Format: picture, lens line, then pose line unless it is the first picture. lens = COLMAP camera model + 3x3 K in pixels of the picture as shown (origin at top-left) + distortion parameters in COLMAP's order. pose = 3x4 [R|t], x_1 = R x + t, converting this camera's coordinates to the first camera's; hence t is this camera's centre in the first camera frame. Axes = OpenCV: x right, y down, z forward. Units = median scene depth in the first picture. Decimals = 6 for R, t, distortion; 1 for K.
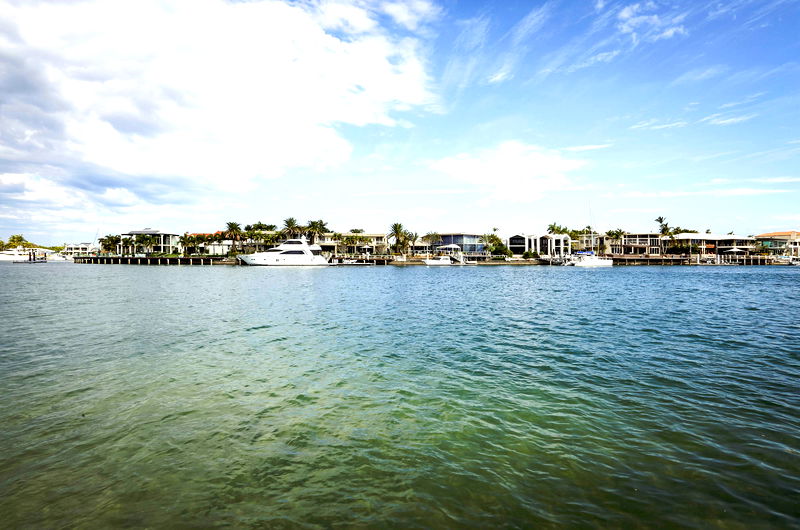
lens RADIAL K [[395.3, 0, 398.7], [0, 395.3, 260.4], [0, 0, 1]] dist [0.001267, 0.000234]
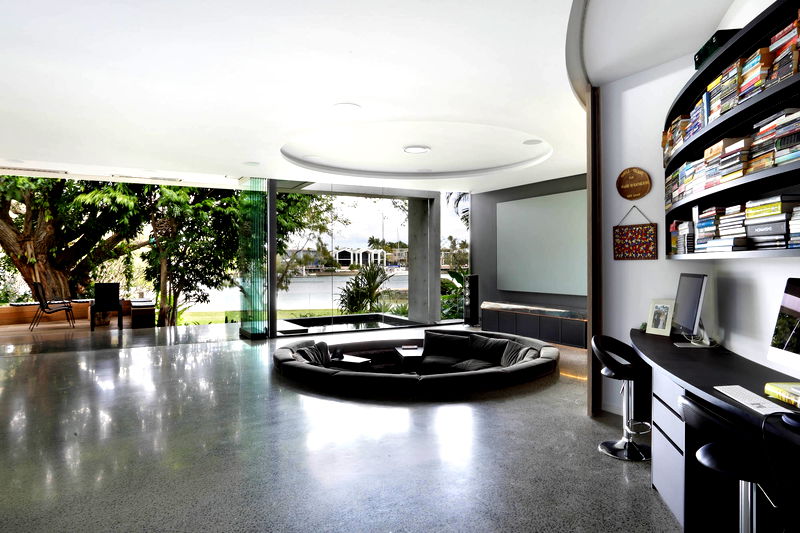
lens RADIAL K [[488.4, 0, 398.9], [0, 488.4, 266.9], [0, 0, 1]] dist [-0.062703, -0.001603]
pose [[0.913222, -0.003903, 0.407444, -0.182936], [0.002772, 0.999990, 0.003365, -0.021086], [-0.407453, -0.001943, 0.913224, -0.505240]]
